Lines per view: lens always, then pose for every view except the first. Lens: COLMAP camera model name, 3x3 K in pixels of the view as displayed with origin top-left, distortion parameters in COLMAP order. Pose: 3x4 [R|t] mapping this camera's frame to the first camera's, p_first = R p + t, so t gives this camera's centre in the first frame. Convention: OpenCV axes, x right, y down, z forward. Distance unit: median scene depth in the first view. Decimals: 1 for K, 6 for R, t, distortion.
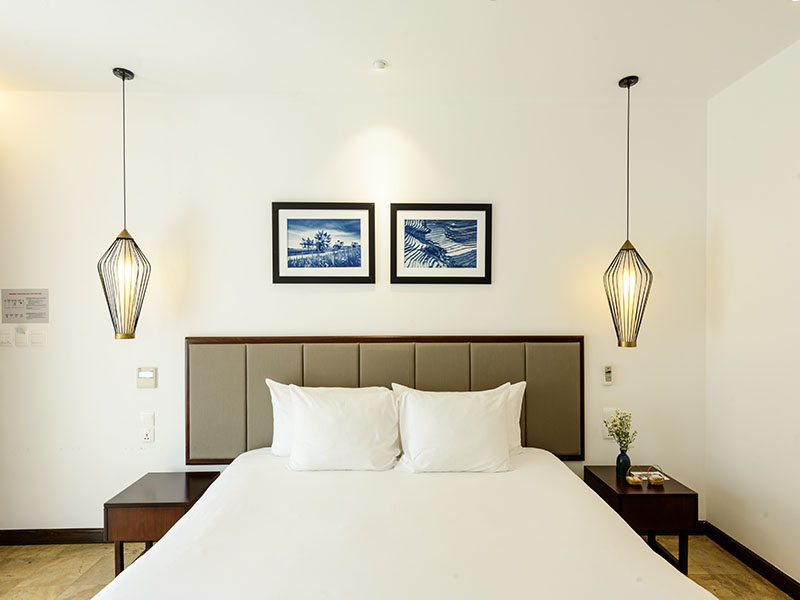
lens RADIAL K [[445.2, 0, 401.0], [0, 445.2, 314.4], [0, 0, 1]] dist [0.007231, 0.000072]
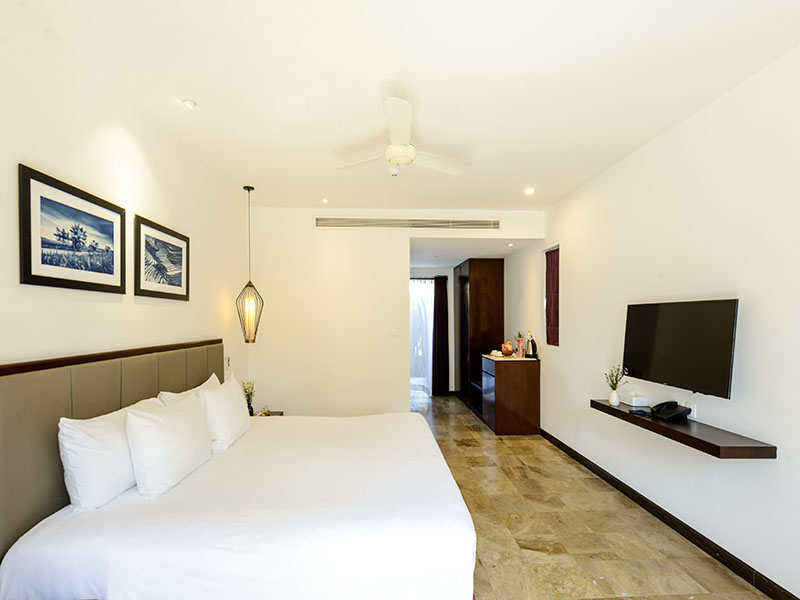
lens RADIAL K [[364.9, 0, 396.9], [0, 364.9, 323.1], [0, 0, 1]] dist [0.002159, -0.000820]
pose [[-0.033380, -0.009685, 0.999396, -0.861690], [0.002284, 0.999950, 0.009767, -0.013583], [-0.999440, 0.002609, -0.033356, 0.445948]]
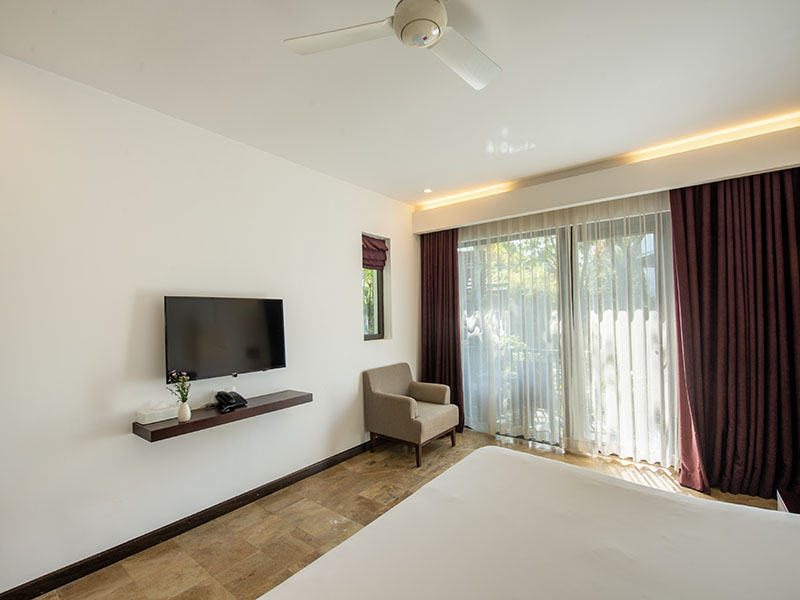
lens RADIAL K [[366.5, 0, 400.0], [0, 366.5, 300.0], [0, 0, 1]] dist [-0.001644, -0.000904]
pose [[-0.627658, -0.017436, -0.778294, 0.450504], [0.017551, 0.999178, -0.036538, -0.004315], [0.778292, -0.036593, -0.626836, 0.698631]]
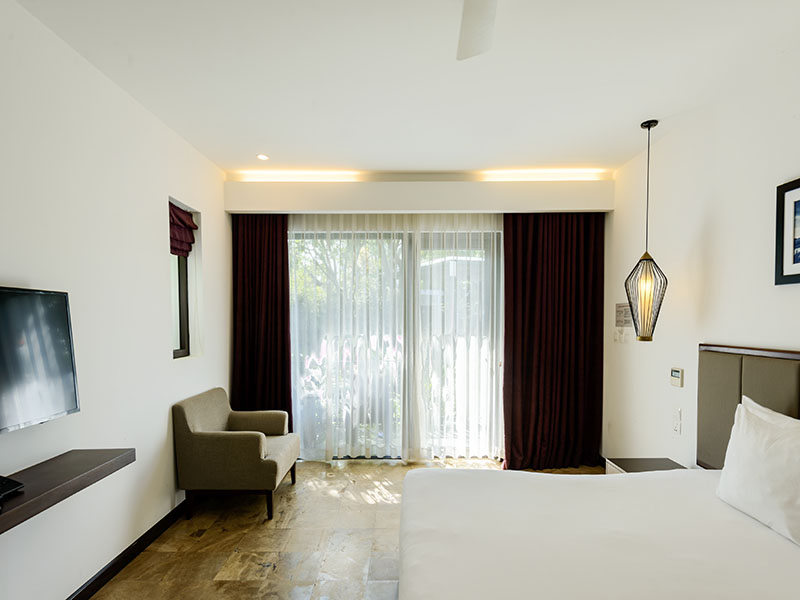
lens RADIAL K [[421.5, 0, 400.8], [0, 421.5, 329.0], [0, 0, 1]] dist [0.019510, -0.000448]
pose [[-0.022733, 0.024305, -0.999446, 0.523898], [0.000584, 0.999705, 0.024298, -0.007539], [0.999741, -0.000031, -0.022740, 0.319824]]
